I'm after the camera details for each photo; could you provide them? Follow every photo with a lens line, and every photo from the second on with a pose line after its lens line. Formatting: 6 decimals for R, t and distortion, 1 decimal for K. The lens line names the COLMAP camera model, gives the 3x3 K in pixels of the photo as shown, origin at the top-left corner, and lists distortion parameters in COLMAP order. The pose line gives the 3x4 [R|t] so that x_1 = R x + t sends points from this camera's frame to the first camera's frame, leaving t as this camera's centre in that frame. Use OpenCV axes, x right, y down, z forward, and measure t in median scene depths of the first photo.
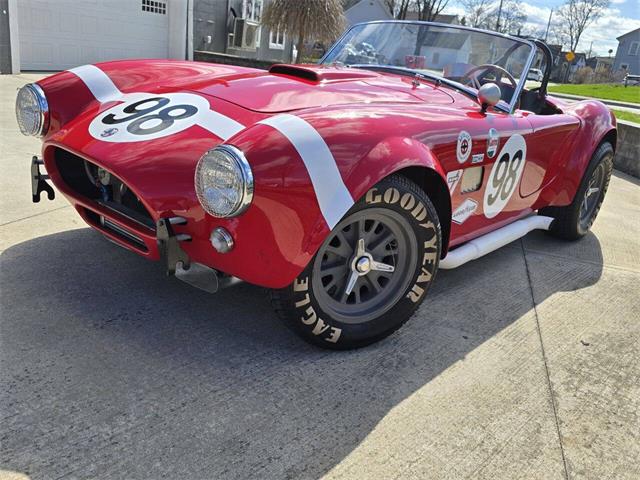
lens RADIAL K [[546.1, 0, 320.4], [0, 546.1, 240.9], [0, 0, 1]] dist [0.059100, -0.055751]
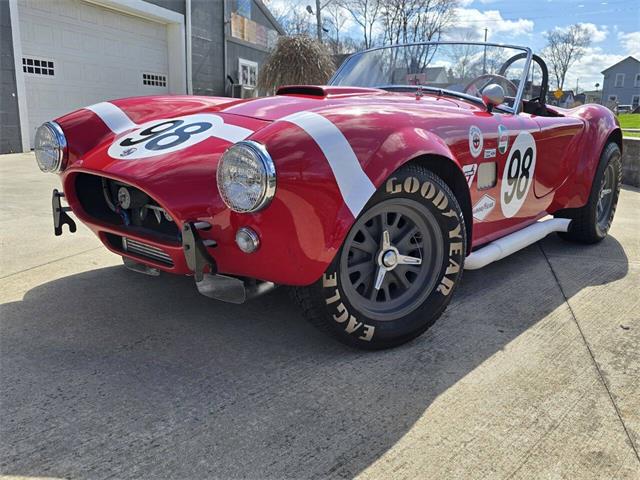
lens RADIAL K [[546.1, 0, 322.6], [0, 546.1, 240.5], [0, 0, 1]] dist [0.059100, -0.055751]
pose [[0.995334, -0.095972, -0.009956, -0.029500], [0.094418, 0.990046, -0.104372, 0.102362], [0.019874, 0.102945, 0.994488, 0.010681]]
